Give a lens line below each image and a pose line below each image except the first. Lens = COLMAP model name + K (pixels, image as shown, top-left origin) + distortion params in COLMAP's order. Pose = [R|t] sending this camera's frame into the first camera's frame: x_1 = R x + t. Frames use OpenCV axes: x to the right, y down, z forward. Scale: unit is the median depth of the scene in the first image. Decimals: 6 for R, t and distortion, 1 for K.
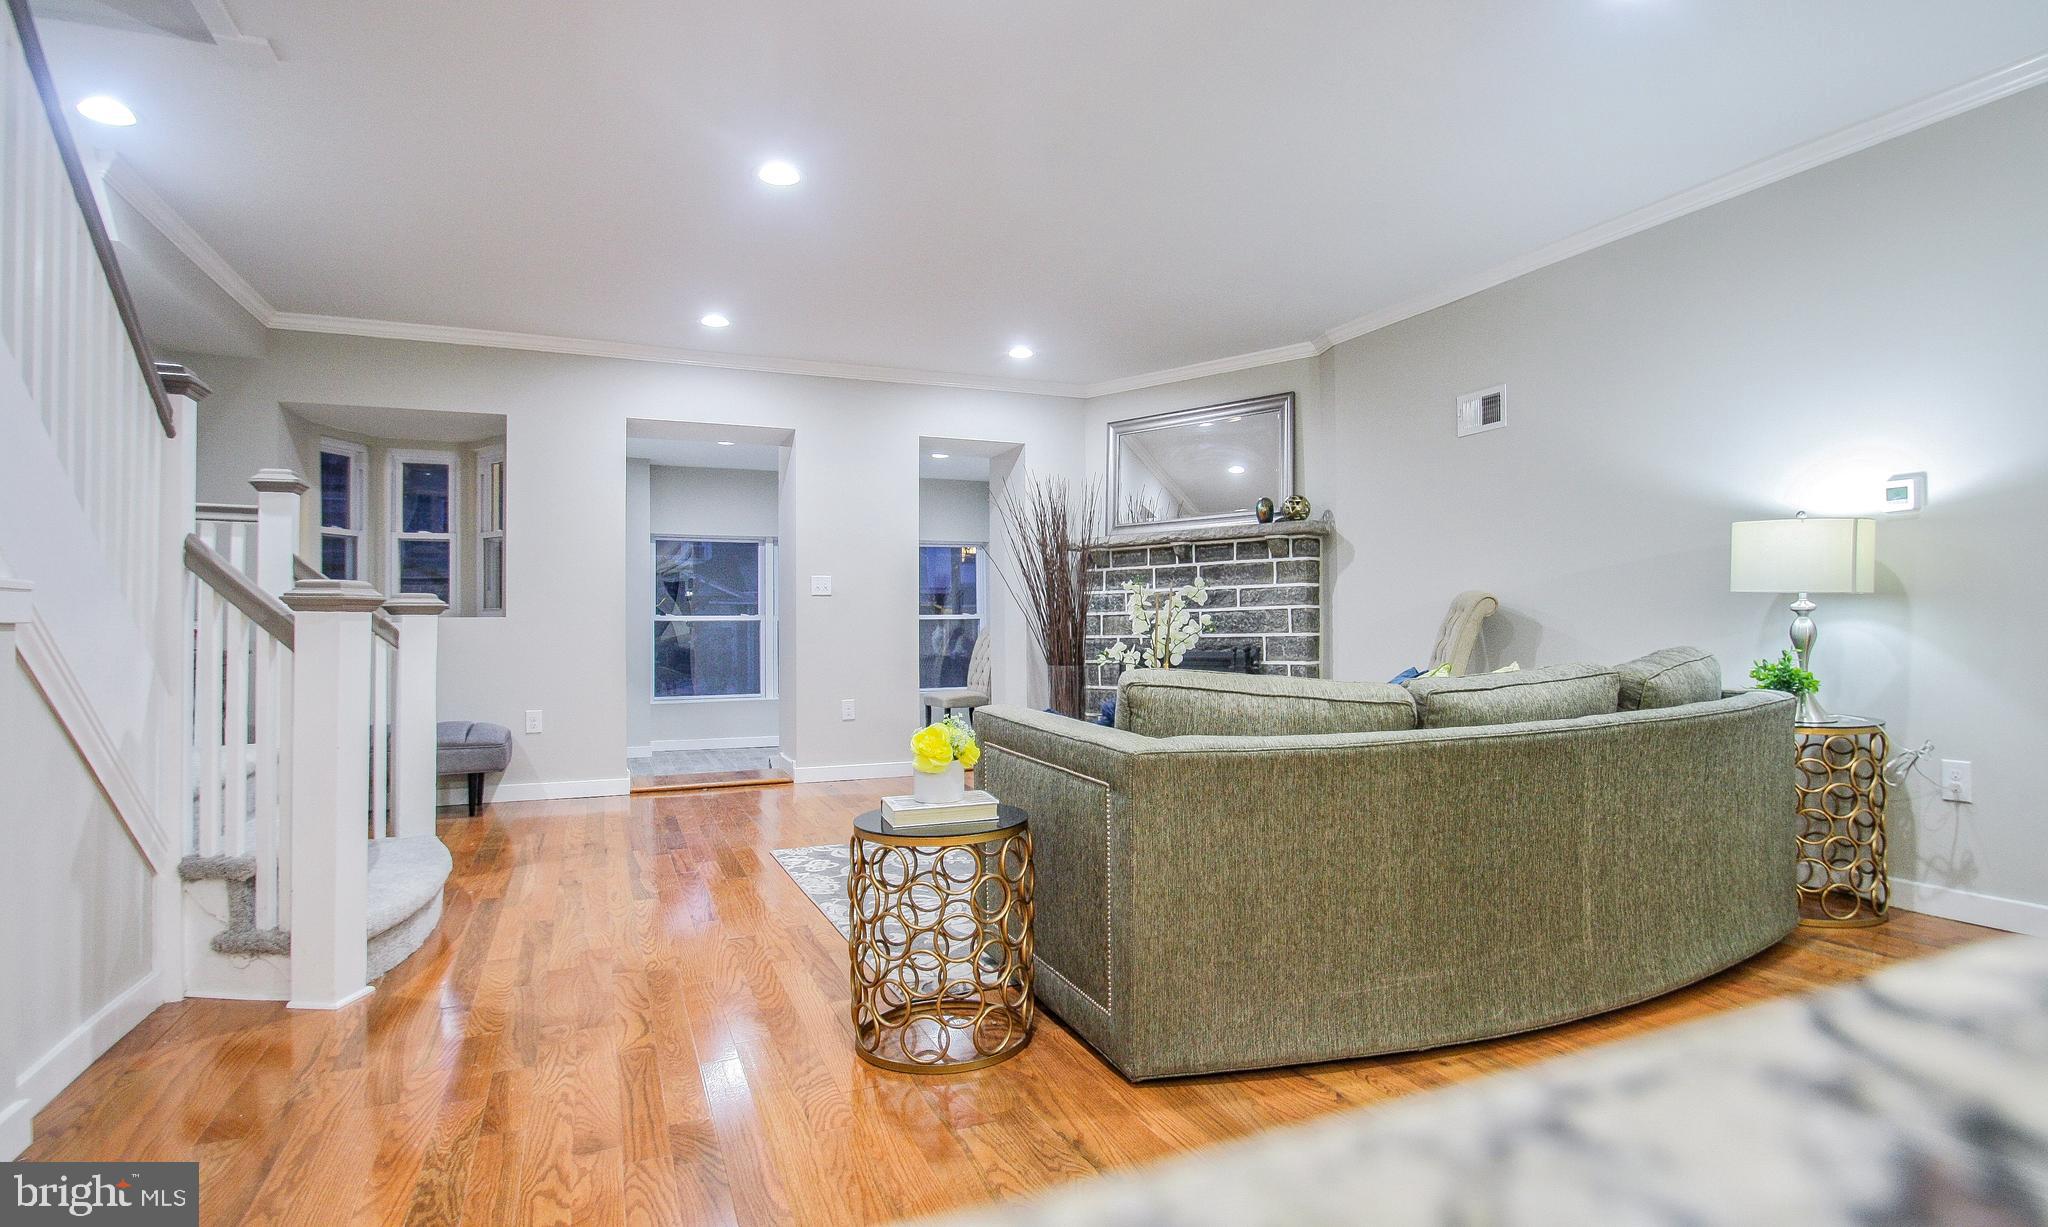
lens RADIAL K [[1079.2, 0, 1024.0], [0, 1079.2, 613.5], [0, 0, 1]] dist [-0.003238, -0.000462]
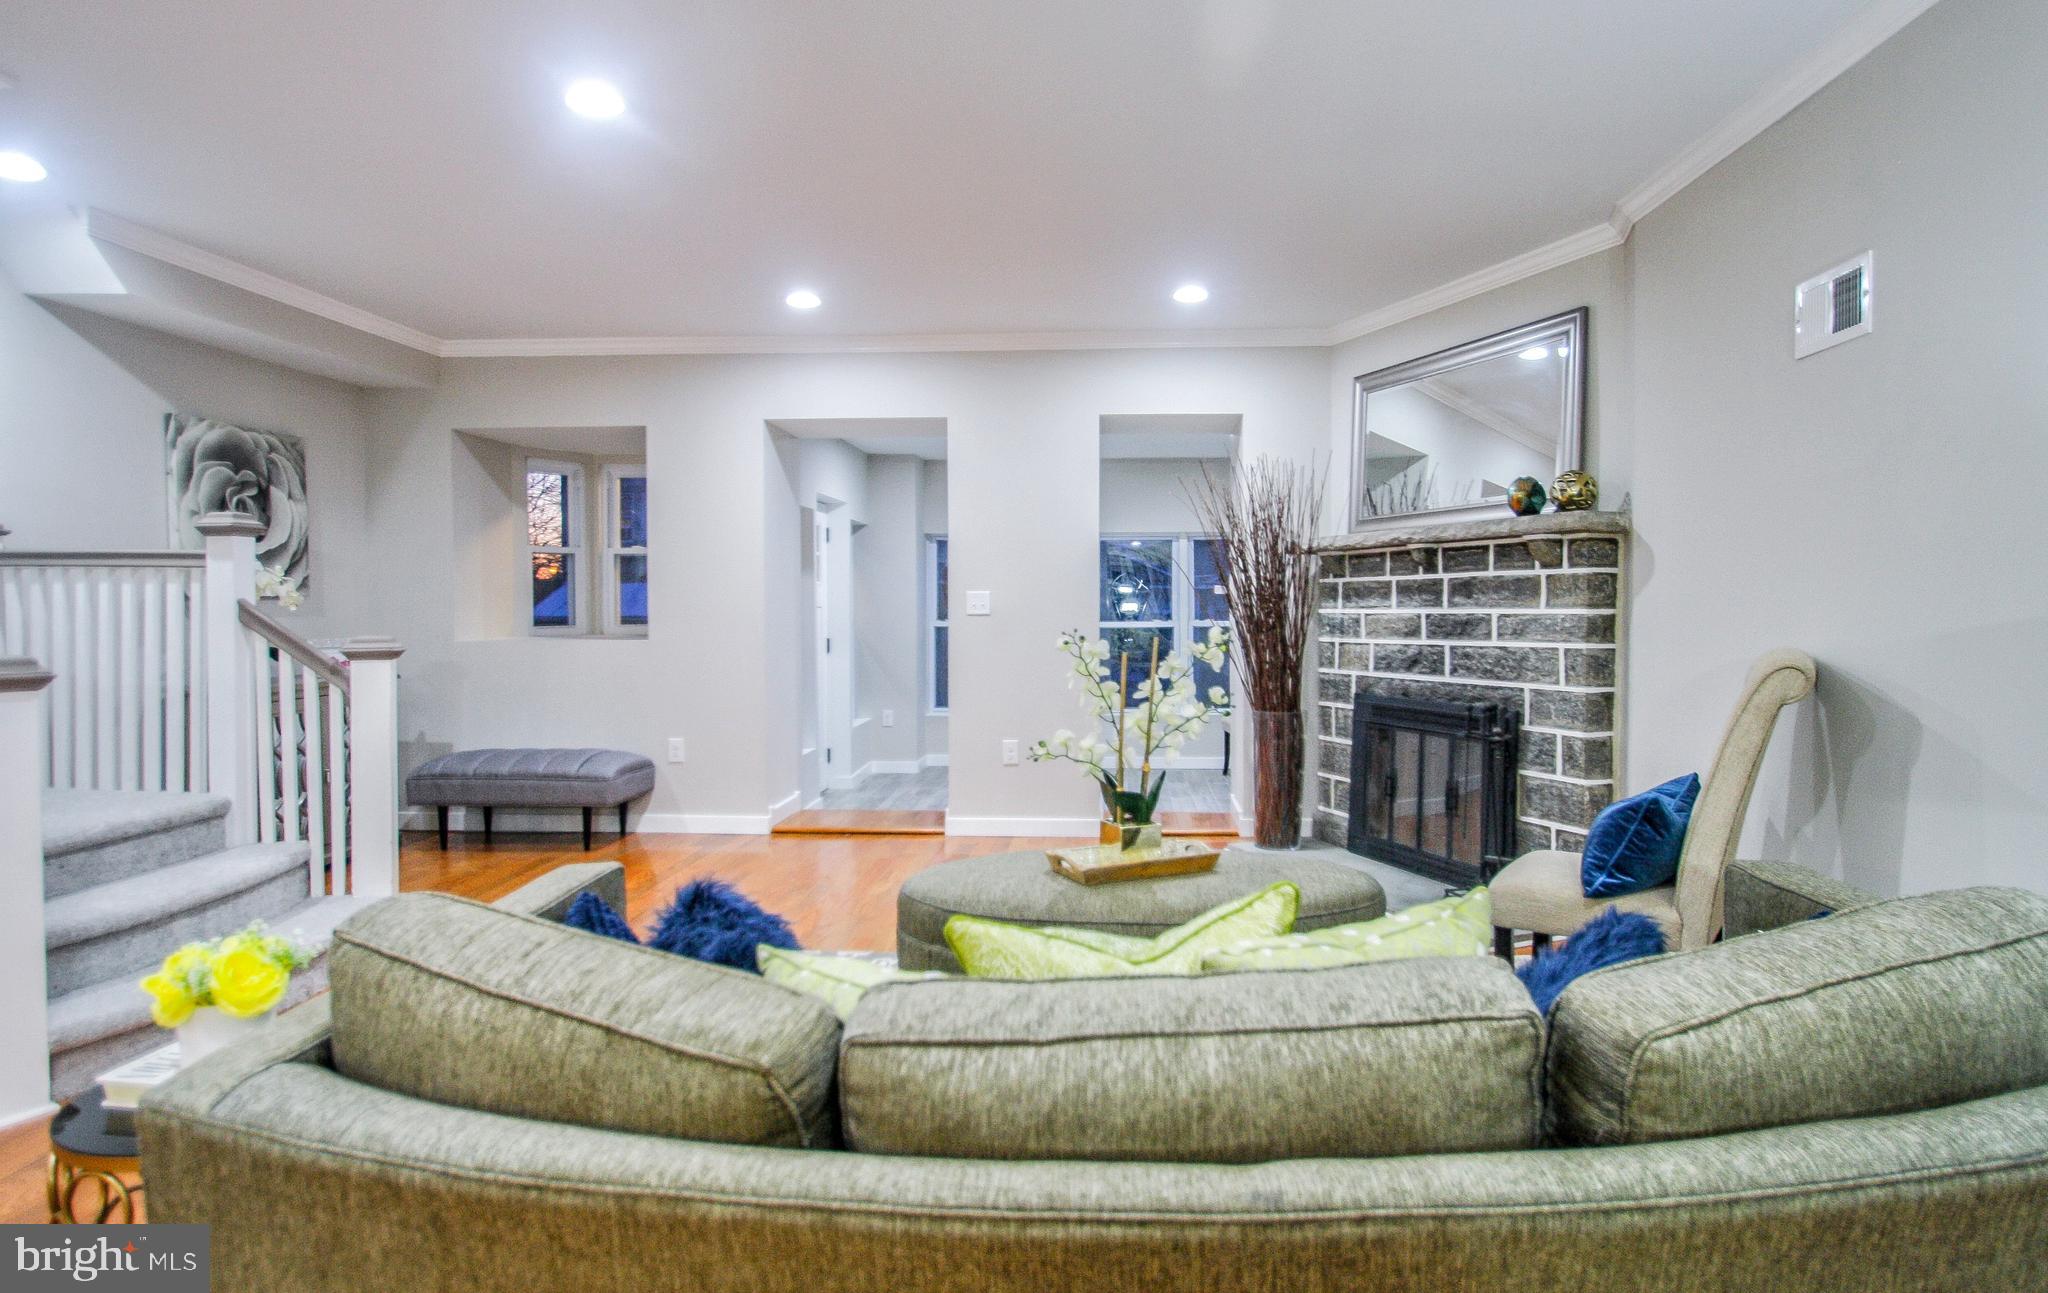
lens RADIAL K [[1112.0, 0, 1022.5], [0, 1112.0, 635.0], [0, 0, 1]] dist [-0.017627, -0.000835]
pose [[0.897313, 0.016060, -0.441103, 0.242707], [0.001185, 0.999247, 0.038793, -0.037421], [0.441394, -0.035332, 0.896618, 0.259907]]
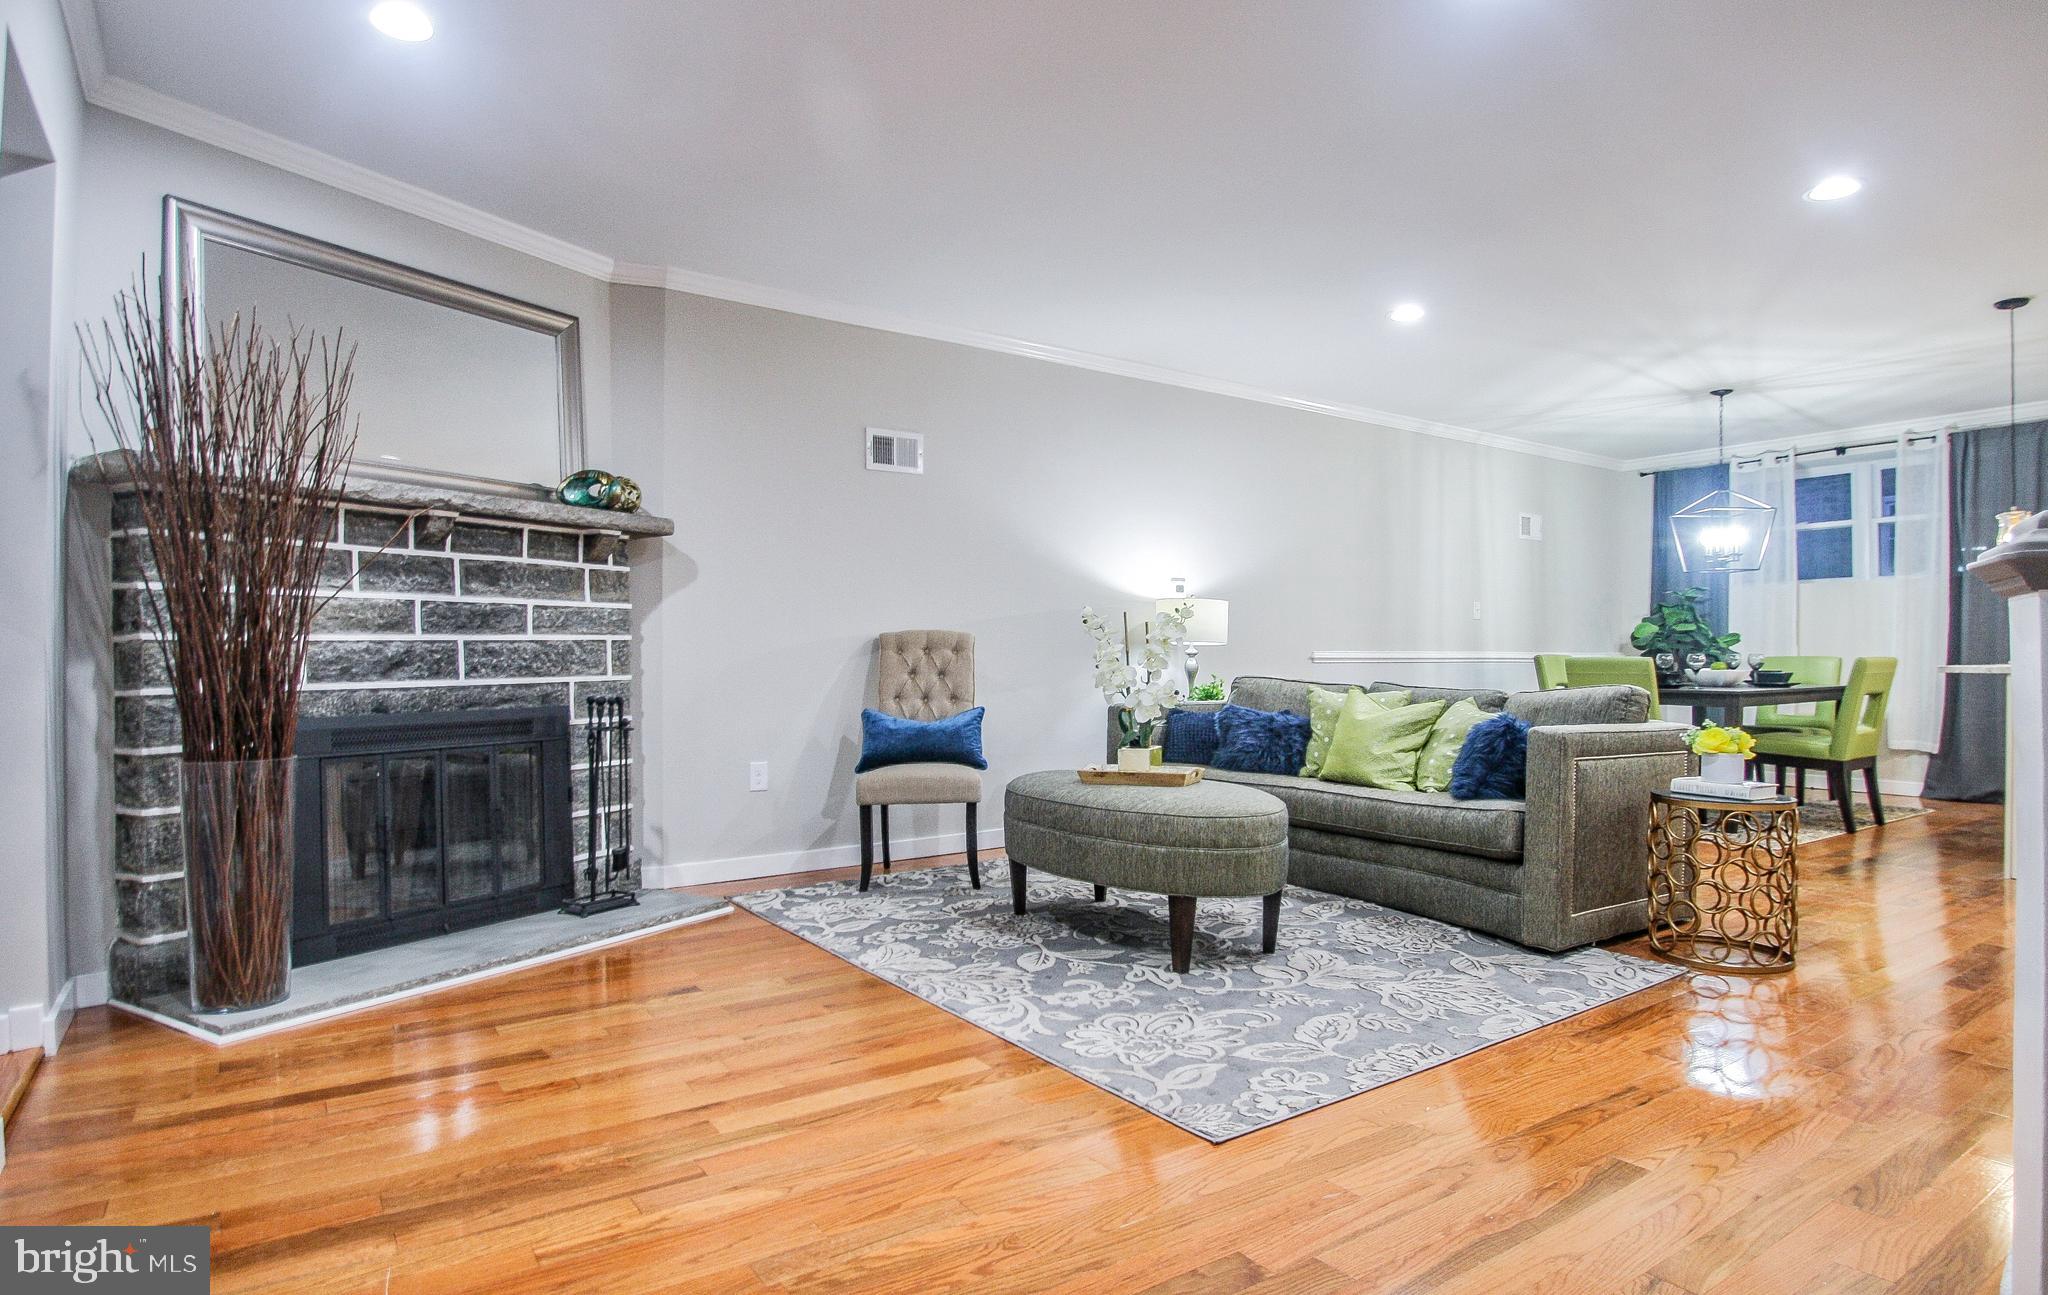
lens RADIAL K [[1112.0, 0, 1022.5], [0, 1112.0, 636.0], [0, 0, 1]] dist [-0.017627, -0.000835]
pose [[-0.219938, 0.014656, 0.975404, -0.484405], [-0.021525, 0.999571, -0.019872, 0.001243], [-0.975276, -0.025366, -0.219528, 0.878068]]
